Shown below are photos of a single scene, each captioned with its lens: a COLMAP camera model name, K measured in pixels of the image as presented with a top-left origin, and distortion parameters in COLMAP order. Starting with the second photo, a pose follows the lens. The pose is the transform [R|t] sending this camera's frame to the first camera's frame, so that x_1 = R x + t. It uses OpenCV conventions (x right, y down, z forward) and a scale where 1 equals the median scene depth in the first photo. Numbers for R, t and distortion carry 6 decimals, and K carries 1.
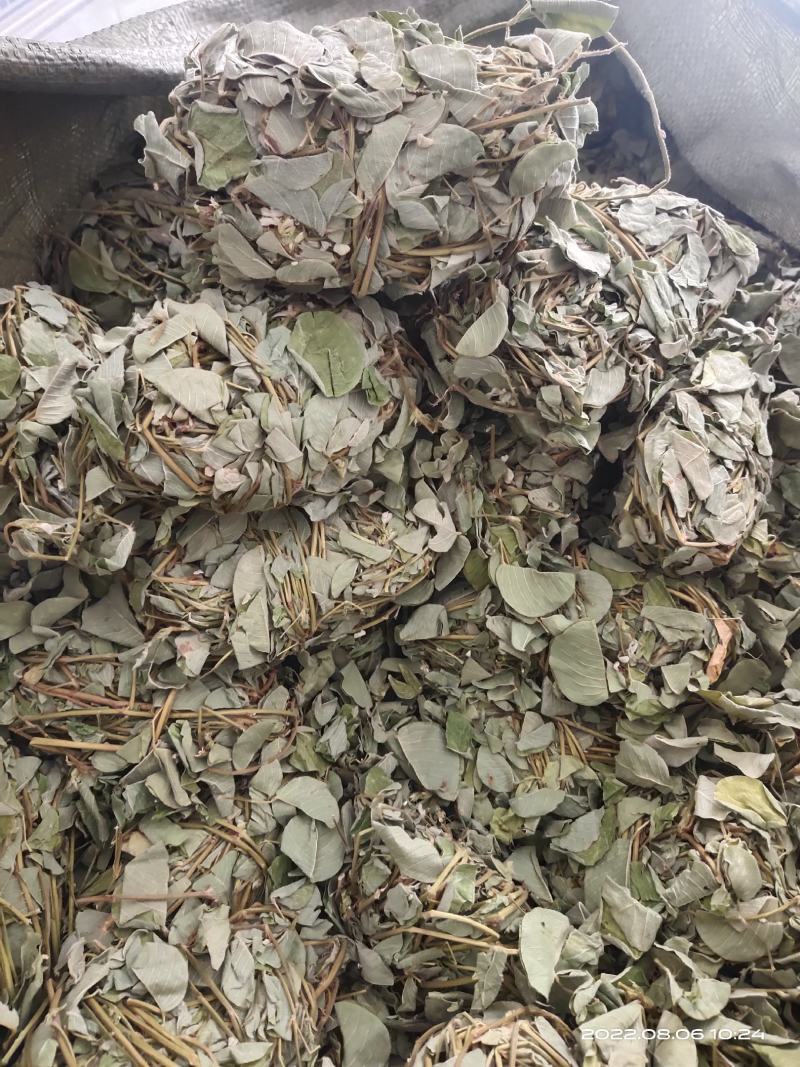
lens RADIAL K [[753.9, 0, 404.4], [0, 753.9, 538.2], [0, 0, 1]] dist [0.038524, 0.001675]
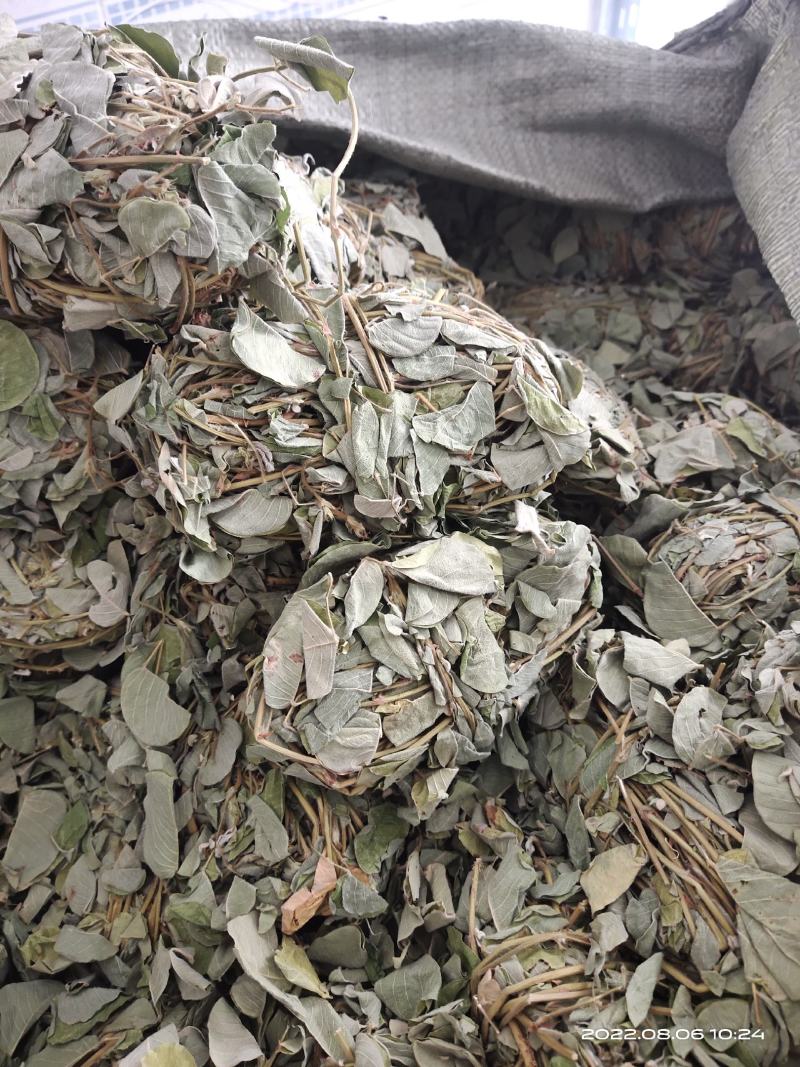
lens RADIAL K [[783.3, 0, 399.6], [0, 783.3, 550.1], [0, 0, 1]] dist [0.070242, -0.072173]
pose [[0.857055, 0.389285, -0.337510, 0.660577], [-0.406768, 0.913302, 0.020479, -0.234419], [0.316221, 0.119737, 0.941099, 0.253808]]
